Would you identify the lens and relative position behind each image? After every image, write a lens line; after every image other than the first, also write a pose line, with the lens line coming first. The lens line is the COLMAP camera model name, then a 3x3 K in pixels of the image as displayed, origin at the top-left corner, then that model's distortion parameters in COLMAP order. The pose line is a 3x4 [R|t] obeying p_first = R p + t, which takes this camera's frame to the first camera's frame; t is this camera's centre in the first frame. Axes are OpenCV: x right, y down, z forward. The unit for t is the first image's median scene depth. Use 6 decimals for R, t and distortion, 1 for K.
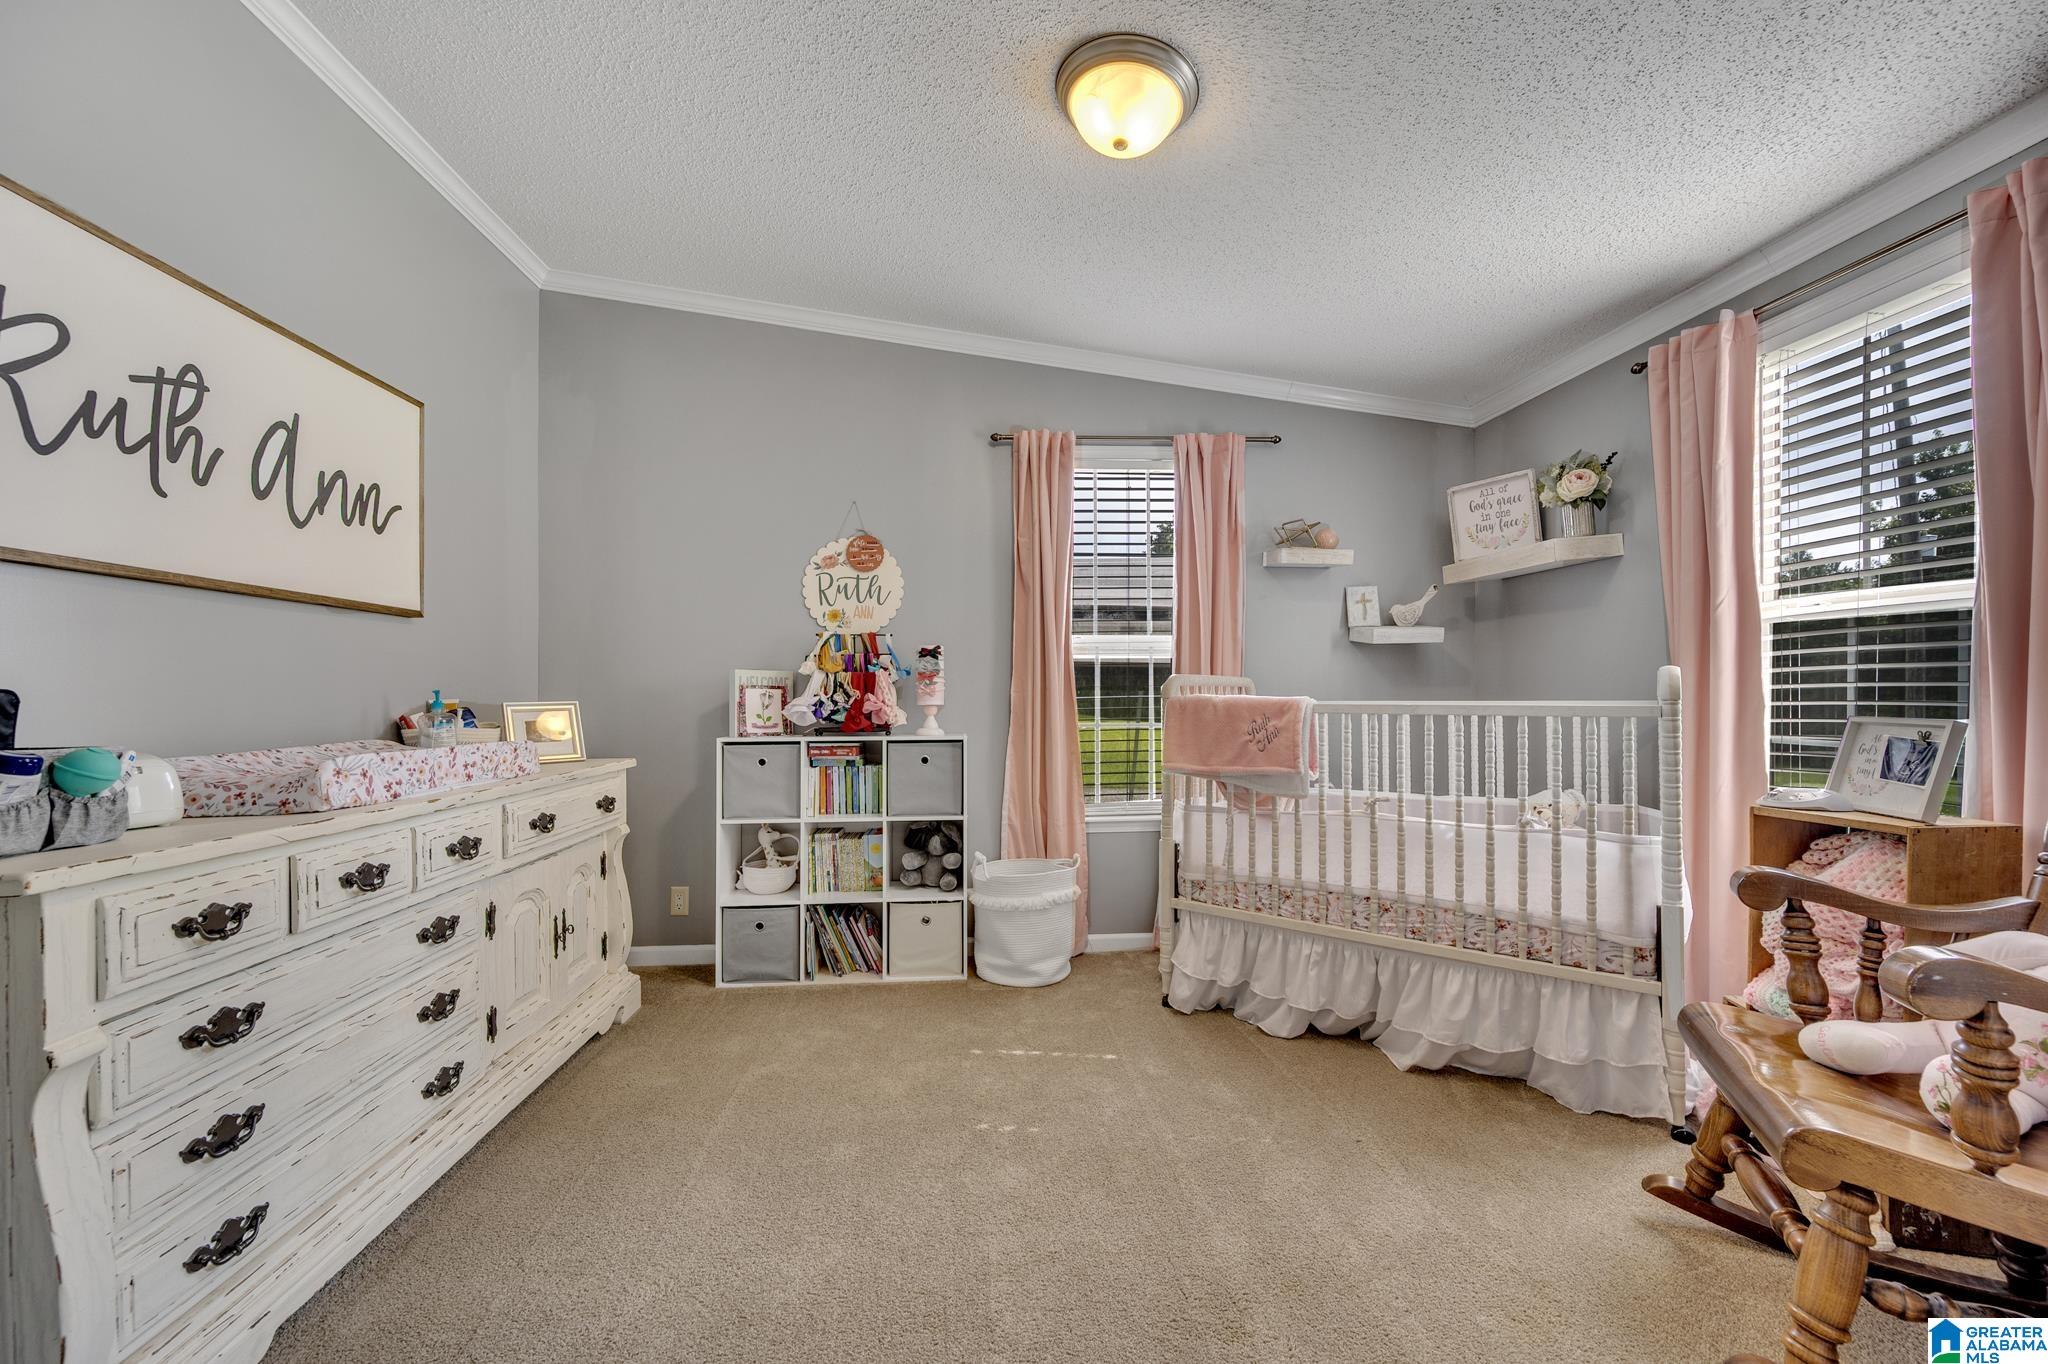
lens RADIAL K [[807.7, 0, 1021.4], [0, 807.7, 688.3], [0, 0, 1]] dist [-0.000734, -0.000027]
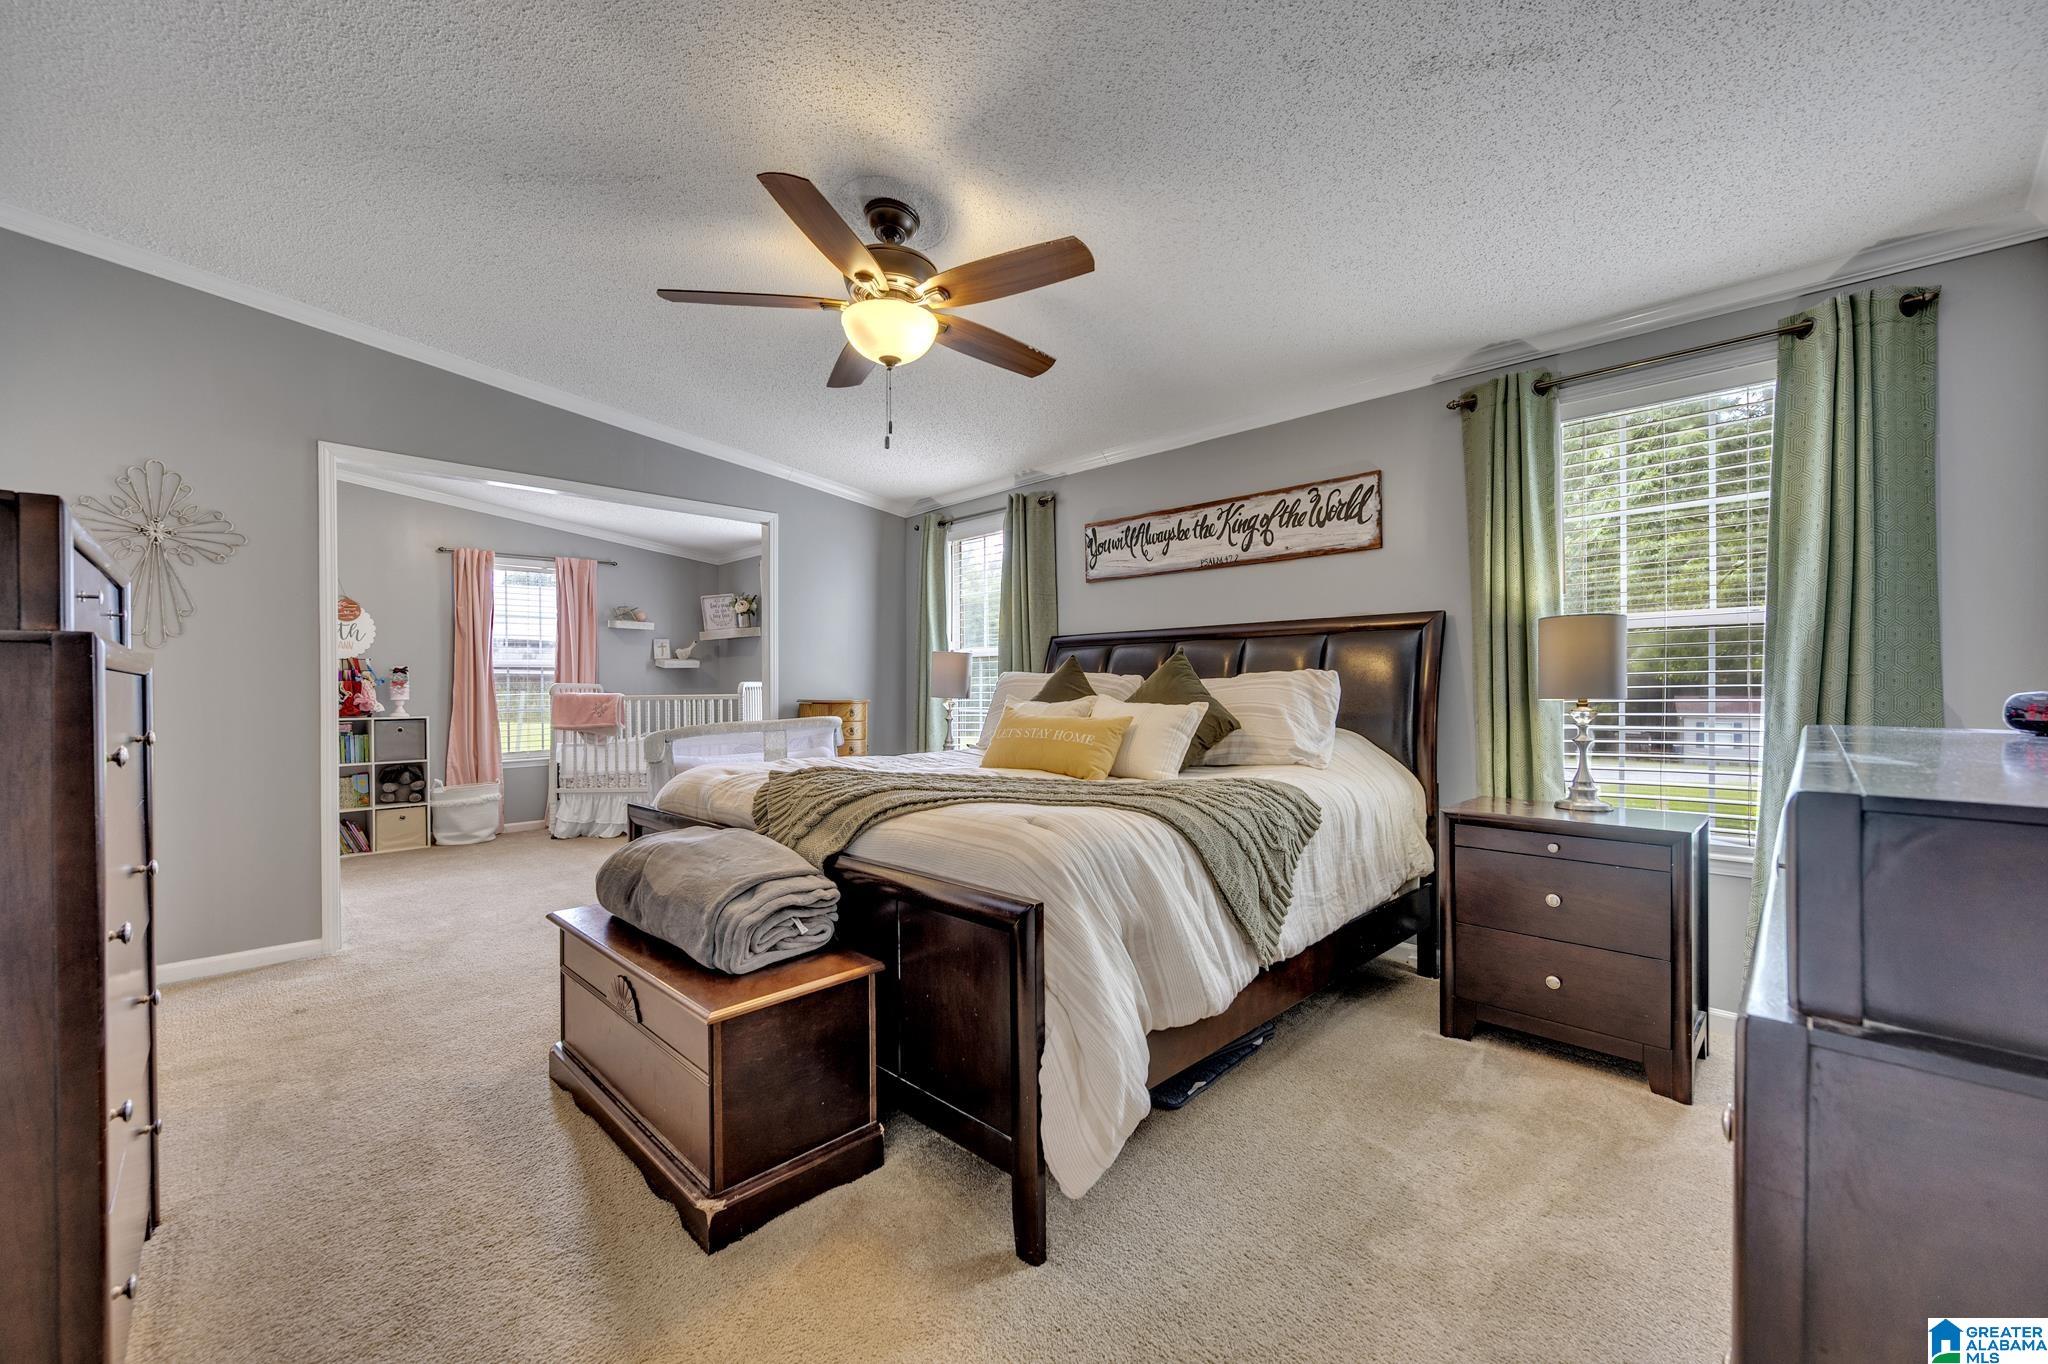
lens RADIAL K [[807.7, 0, 1026.7], [0, 807.7, 693.2], [0, 0, 1]] dist [-0.000734, -0.000027]
pose [[0.758480, -0.007176, 0.651657, -0.227961], [0.001842, 0.999959, 0.008868, -0.007037], [-0.651694, -0.005526, 0.758462, -1.257662]]
